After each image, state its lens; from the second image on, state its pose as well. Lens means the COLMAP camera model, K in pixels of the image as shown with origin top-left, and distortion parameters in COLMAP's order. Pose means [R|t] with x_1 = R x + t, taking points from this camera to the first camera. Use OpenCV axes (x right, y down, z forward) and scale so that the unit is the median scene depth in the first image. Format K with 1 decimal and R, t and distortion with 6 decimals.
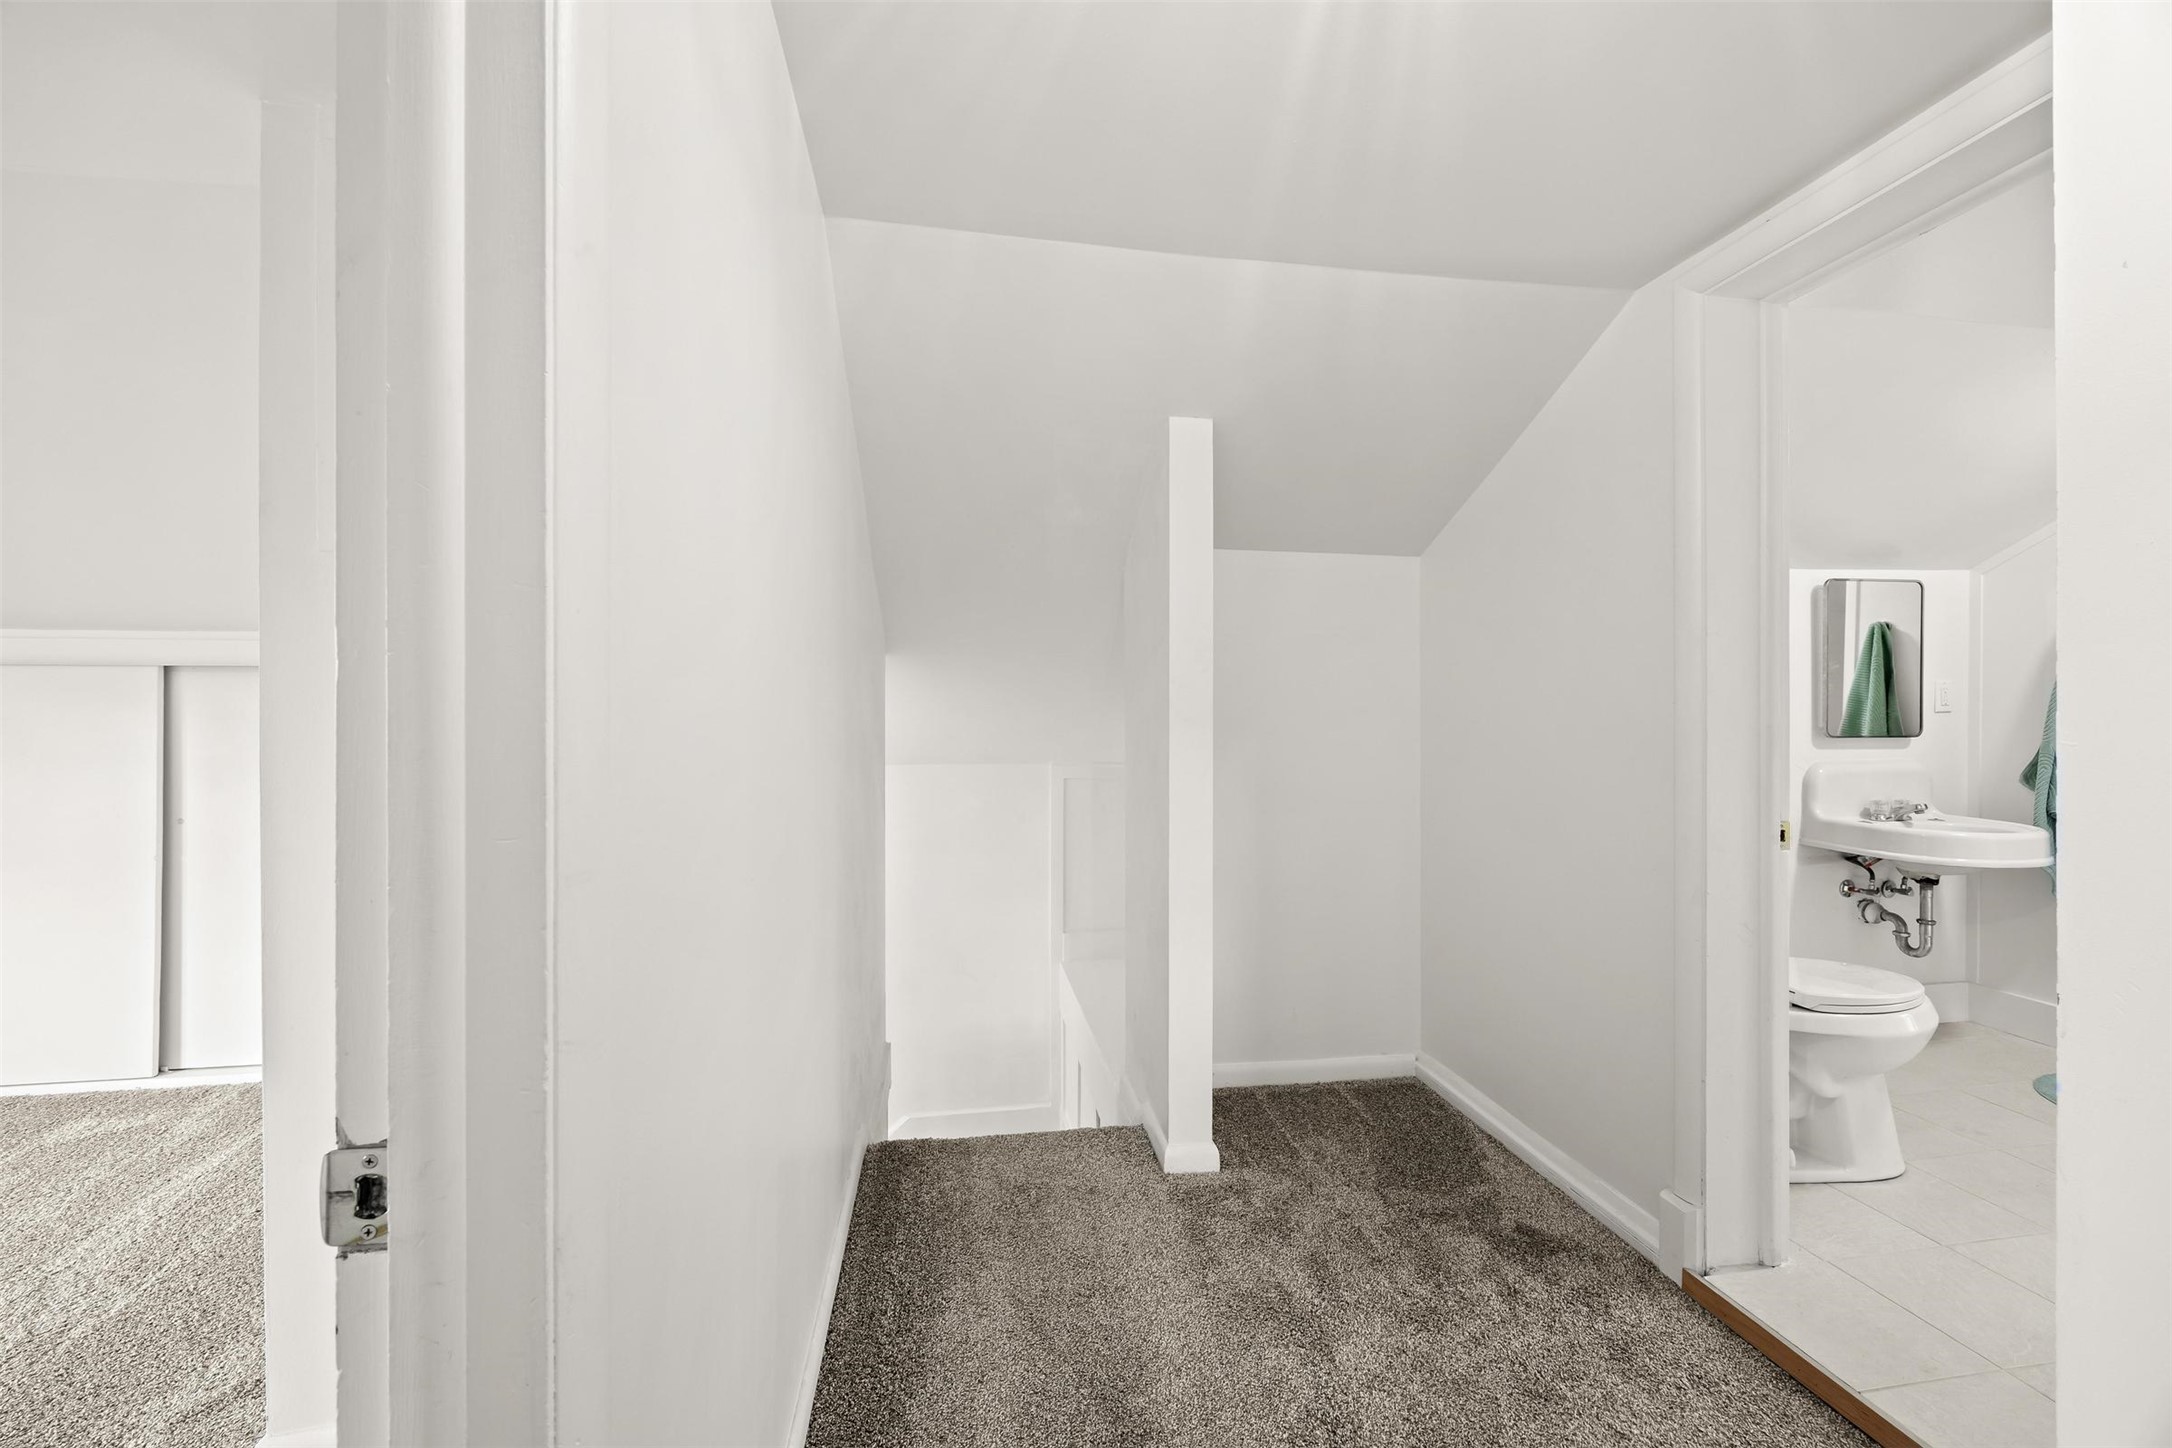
lens RADIAL K [[850.0, 0, 1081.9], [0, 850.0, 716.7], [0, 0, 1]] dist [-0.001201, 0.000542]
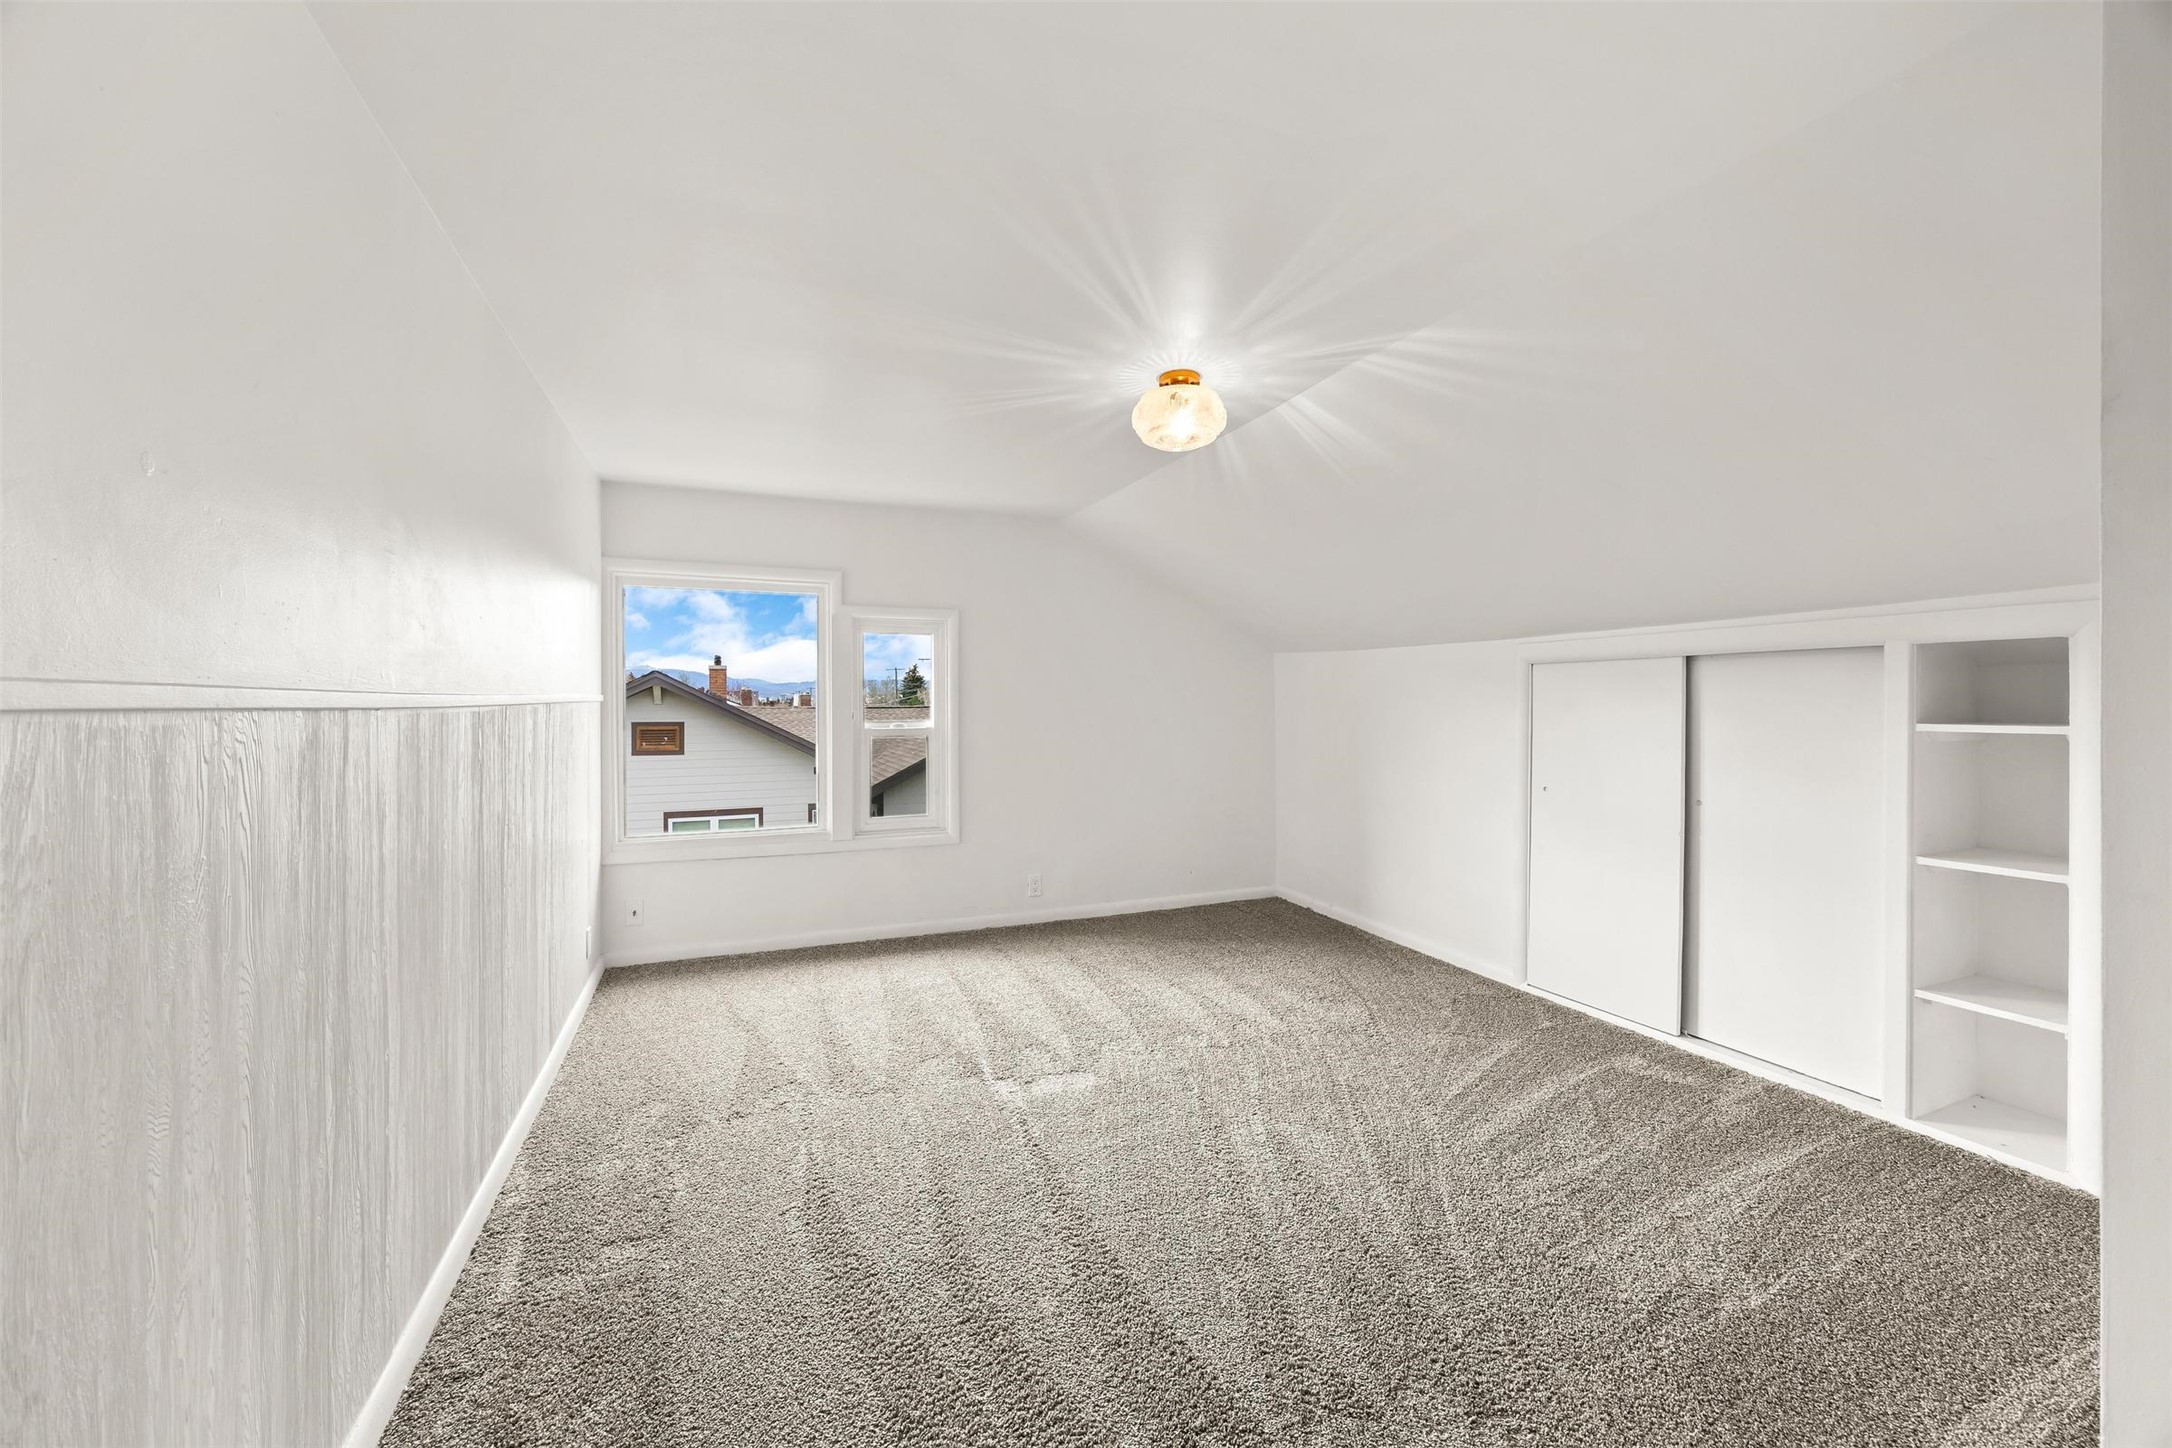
lens RADIAL K [[850.0, 0, 1081.9], [0, 850.0, 716.7], [0, 0, 1]] dist [-0.001201, 0.000542]
pose [[0.245010, 0.014657, -0.969410, -0.238900], [-0.001444, 0.999890, 0.014753, 0.001879], [0.969520, -0.002215, 0.245004, 0.000146]]
